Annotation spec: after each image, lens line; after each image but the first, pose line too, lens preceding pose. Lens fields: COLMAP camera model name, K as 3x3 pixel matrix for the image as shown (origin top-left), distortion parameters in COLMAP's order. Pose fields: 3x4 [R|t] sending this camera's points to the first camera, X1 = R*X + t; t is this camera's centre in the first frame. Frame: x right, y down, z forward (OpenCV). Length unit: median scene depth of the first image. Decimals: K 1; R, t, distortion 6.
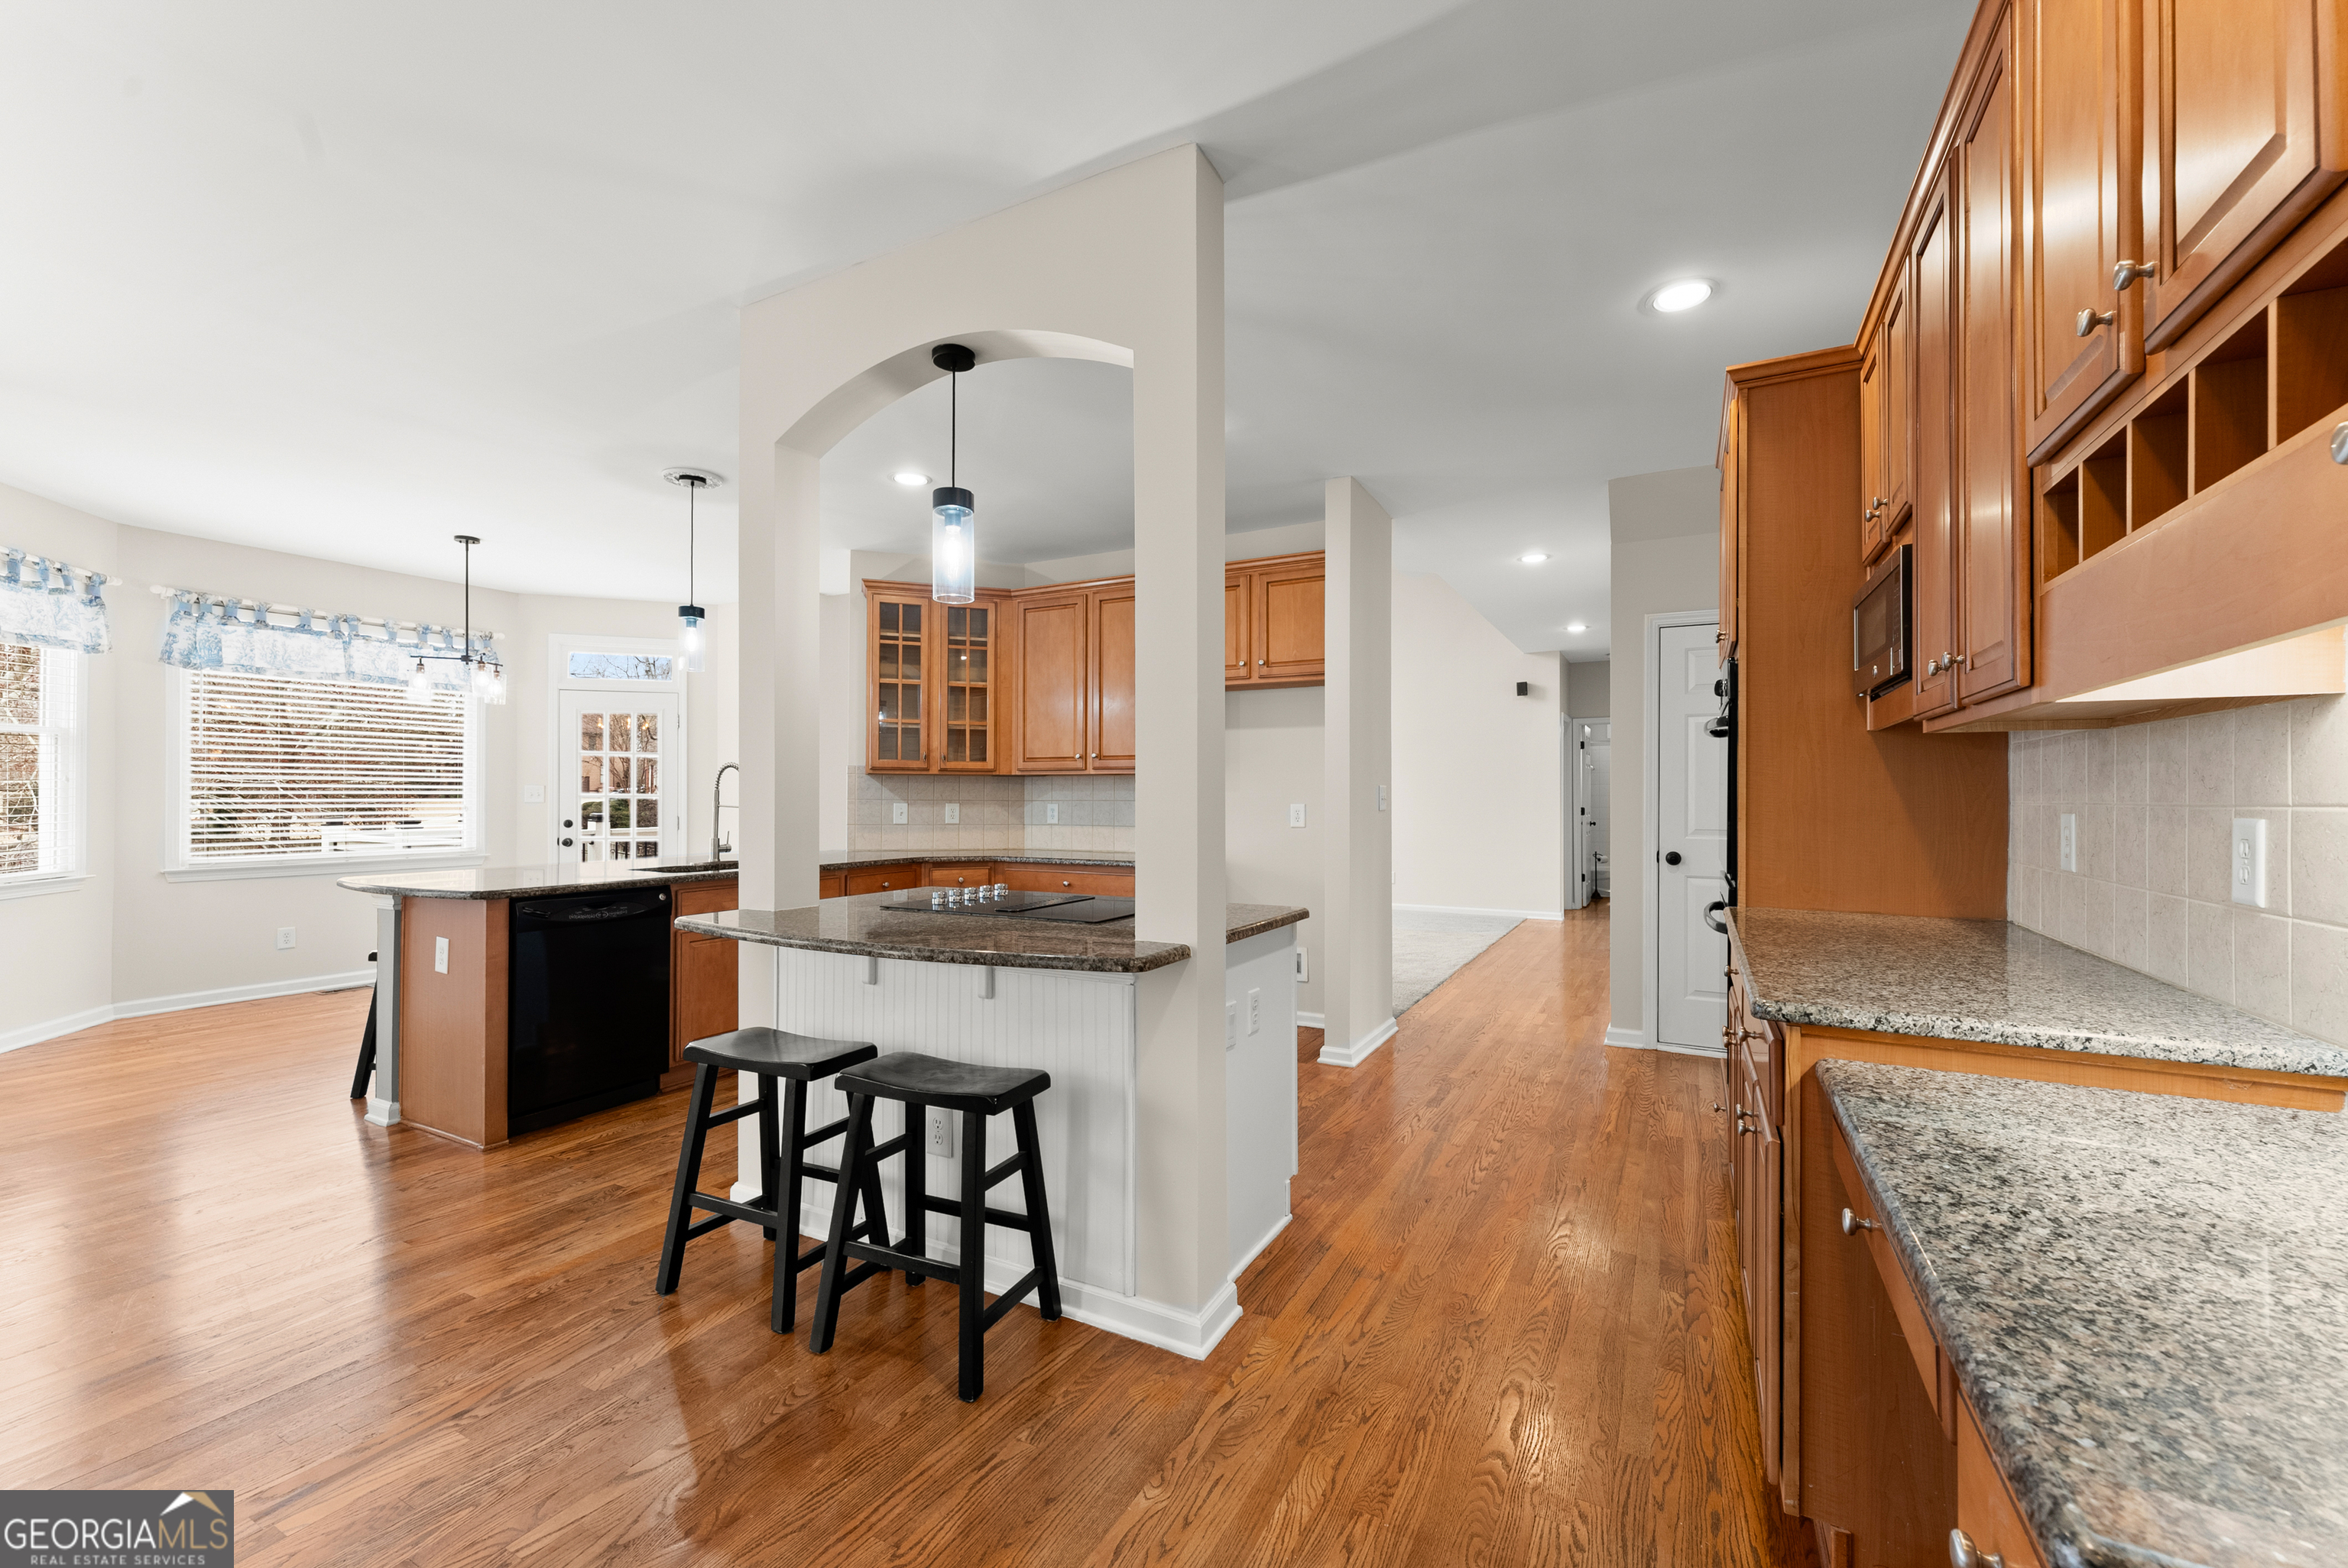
lens RADIAL K [[955.5, 0, 1176.1], [0, 955.5, 793.4], [0, 0, 1]] dist [-0.000299, 0.000056]
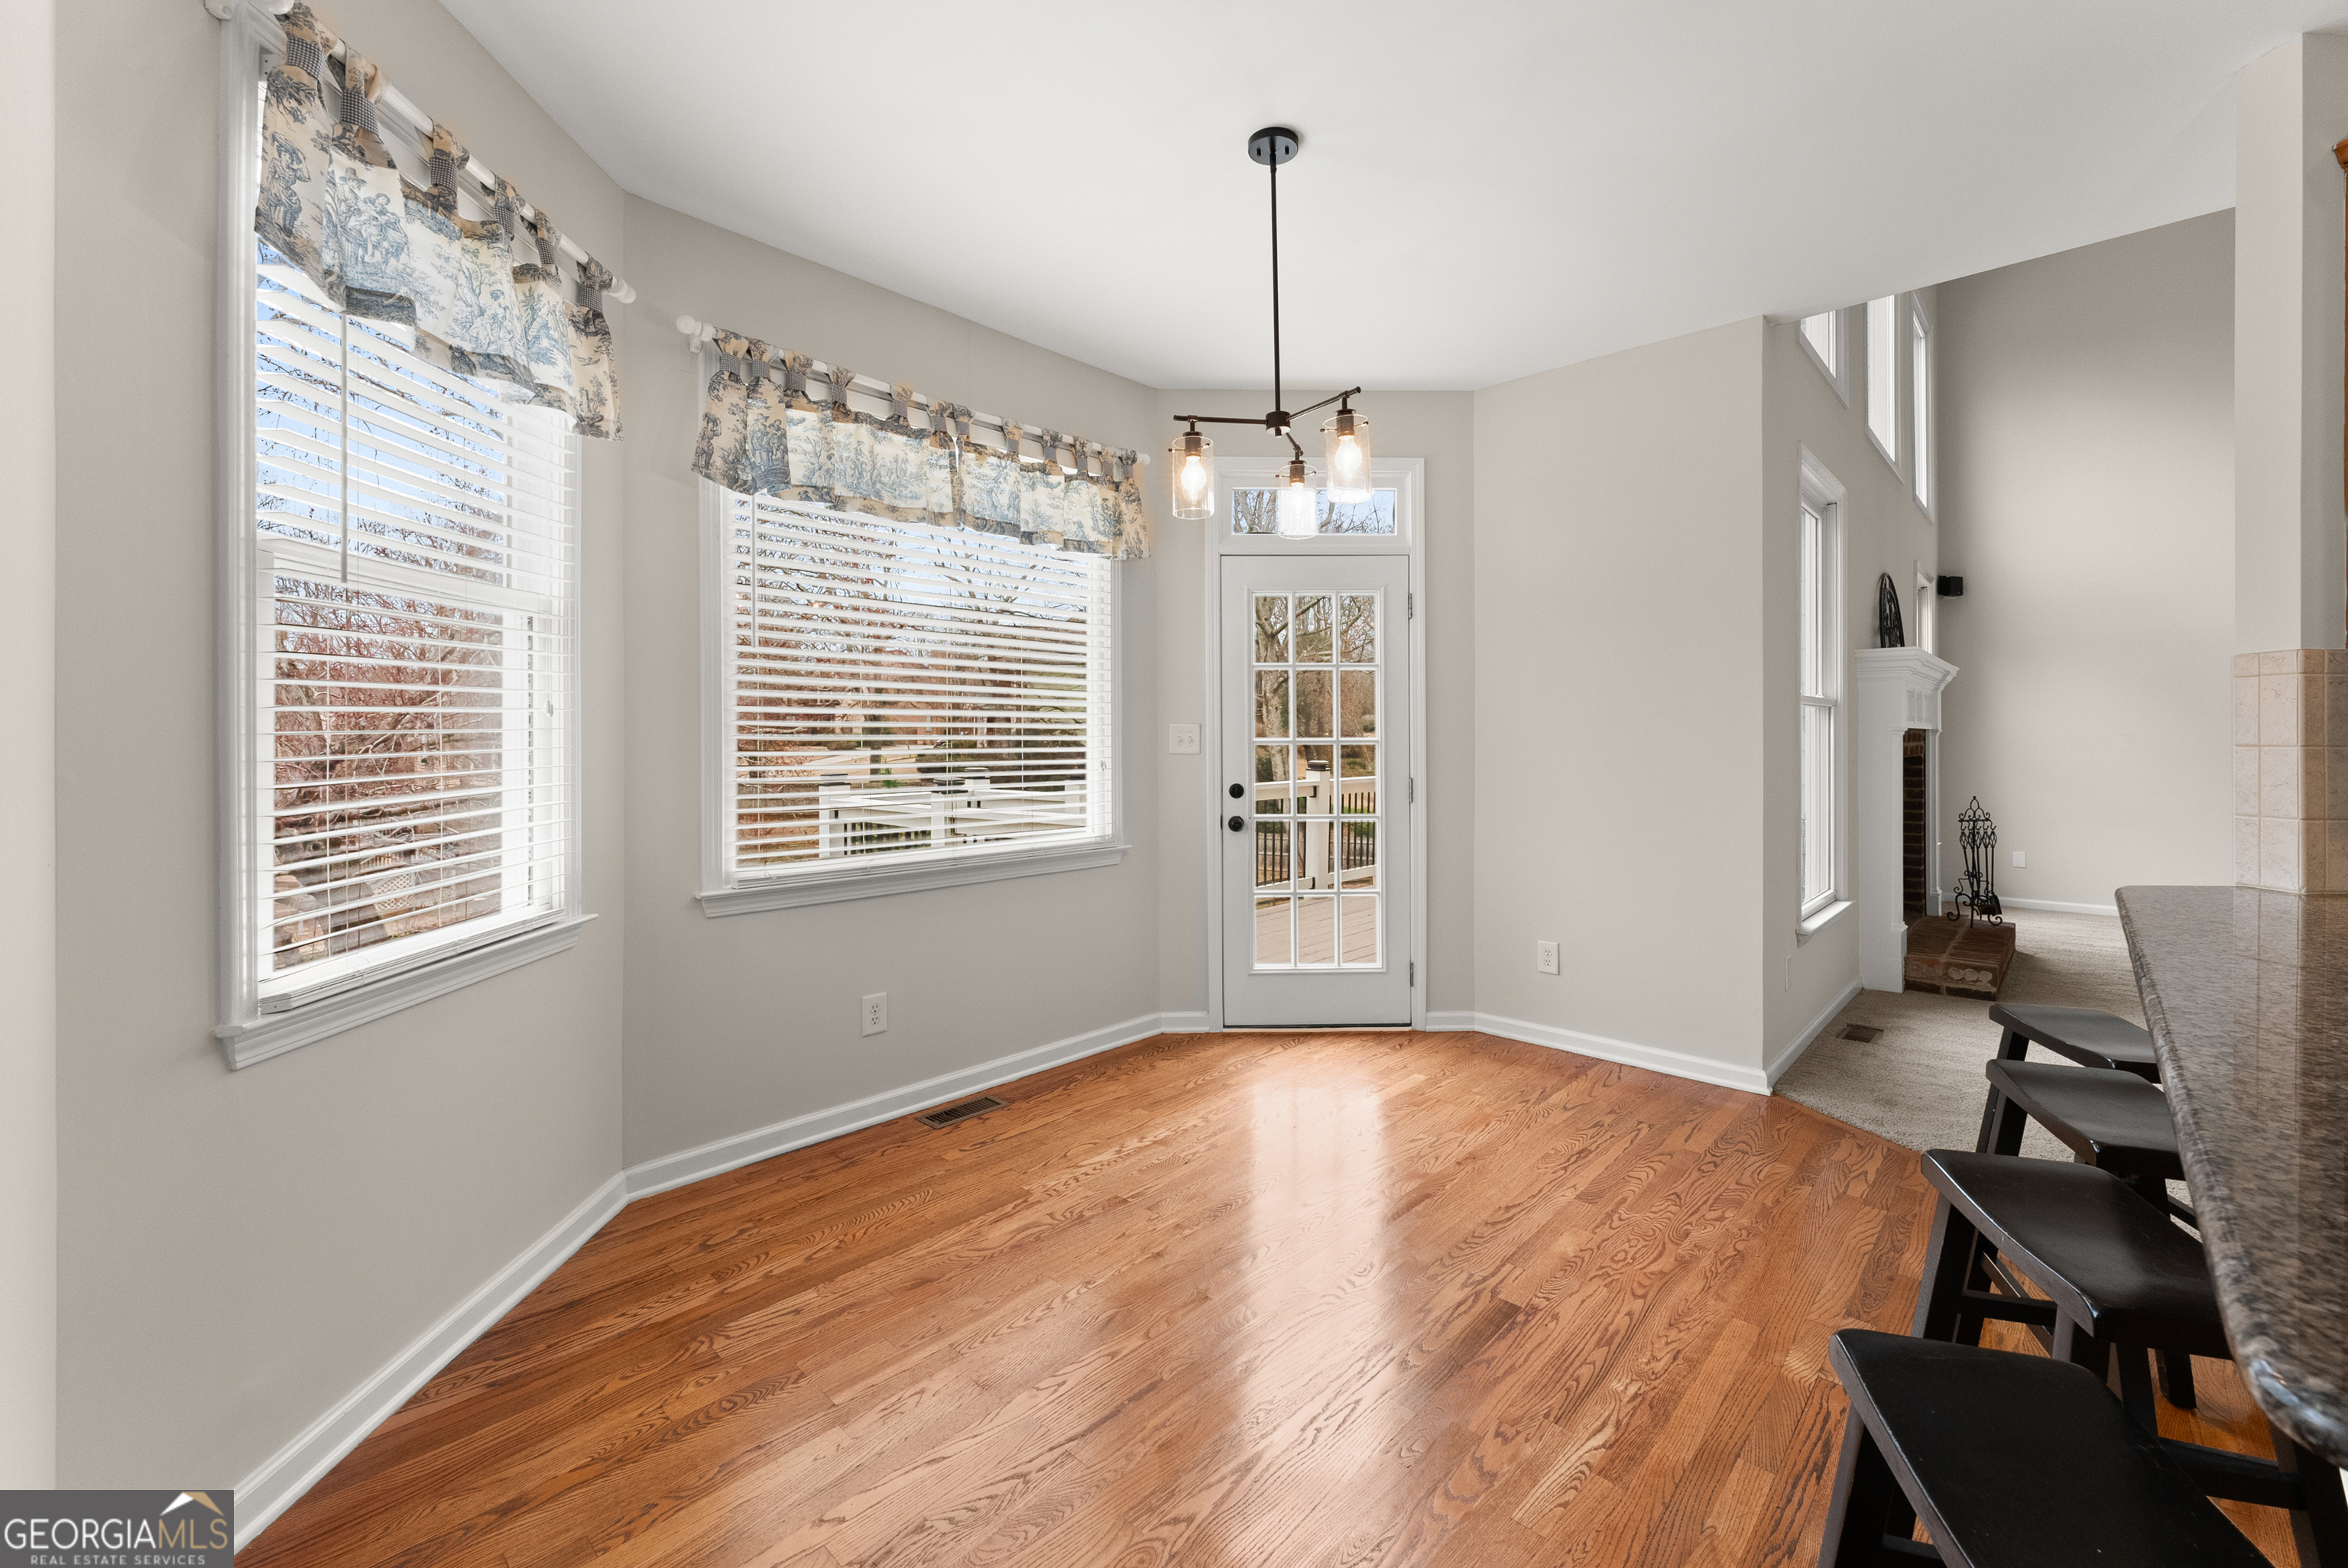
lens RADIAL K [[957.8, 0, 1172.1], [0, 957.8, 743.0], [0, 0, 1]] dist [-0.000936, -0.000006]
pose [[0.962764, -0.004930, -0.270299, -0.700656], [0.006018, 0.999977, 0.003197, 0.001508], [0.270277, -0.004704, 0.962771, 0.597104]]
